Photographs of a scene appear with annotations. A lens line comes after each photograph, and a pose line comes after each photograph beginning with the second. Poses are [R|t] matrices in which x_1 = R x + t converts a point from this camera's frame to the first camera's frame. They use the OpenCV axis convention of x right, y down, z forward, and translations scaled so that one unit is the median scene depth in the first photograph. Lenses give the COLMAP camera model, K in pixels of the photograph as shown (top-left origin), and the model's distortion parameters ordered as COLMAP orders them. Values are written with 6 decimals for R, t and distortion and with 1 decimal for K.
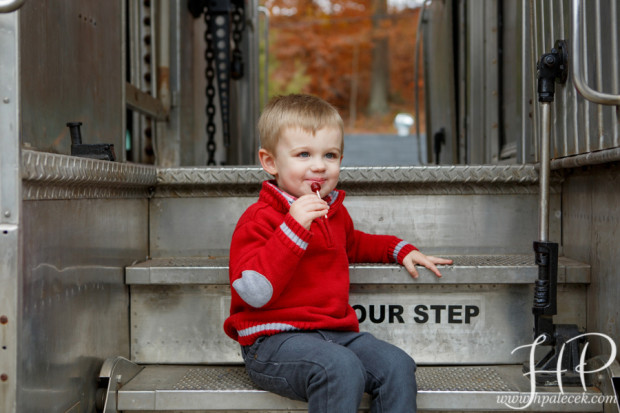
lens RADIAL K [[853.9, 0, 308.2], [0, 853.9, 205.9], [0, 0, 1]] dist [0.019696, 0.000000]
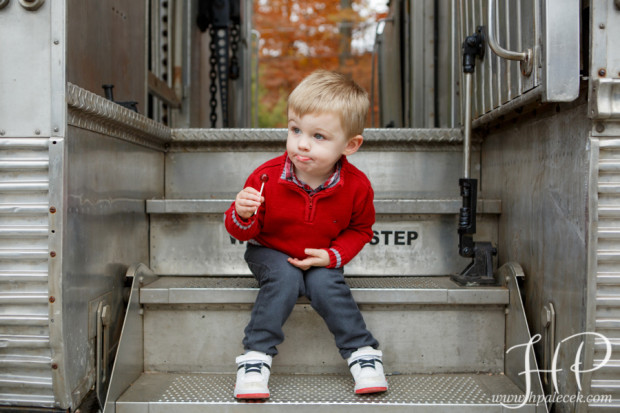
lens RADIAL K [[661.5, 0, 310.8], [0, 661.5, 205.4], [0, 0, 1]] dist [-0.043000, 0.000000]
pose [[0.999421, 0.007440, 0.033209, 0.001864], [-0.007547, 0.999967, 0.003080, 0.074035], [-0.033185, -0.003329, 0.999444, -0.006572]]
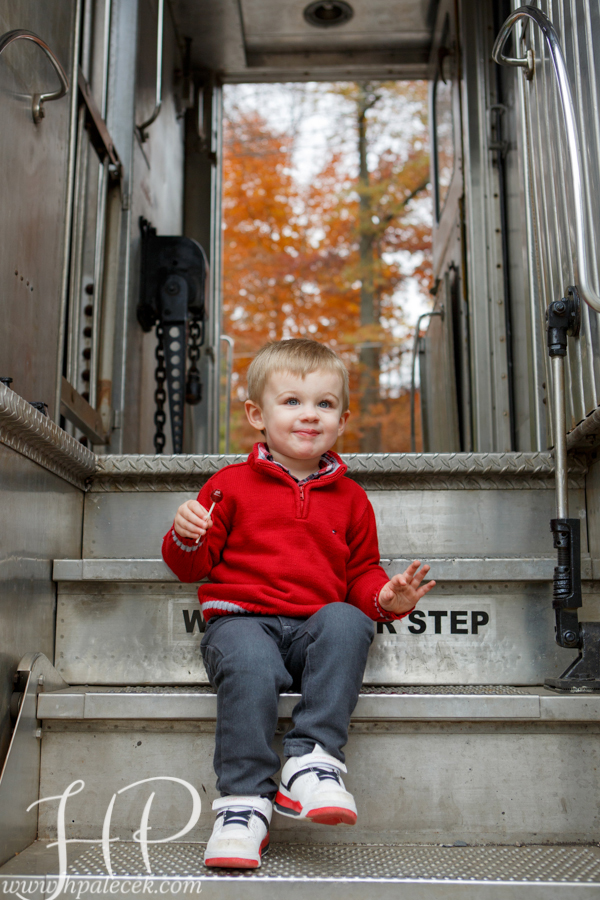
lens RADIAL K [[1090.0, 0, 277.7], [0, 1090.0, 400.7], [0, 0, 1]] dist [-0.030161, 0.000000]
pose [[0.999952, 0.009436, -0.002451, 0.001372], [-0.009743, 0.976240, -0.216472, 0.144890], [0.000351, 0.216485, 0.976286, -0.046068]]
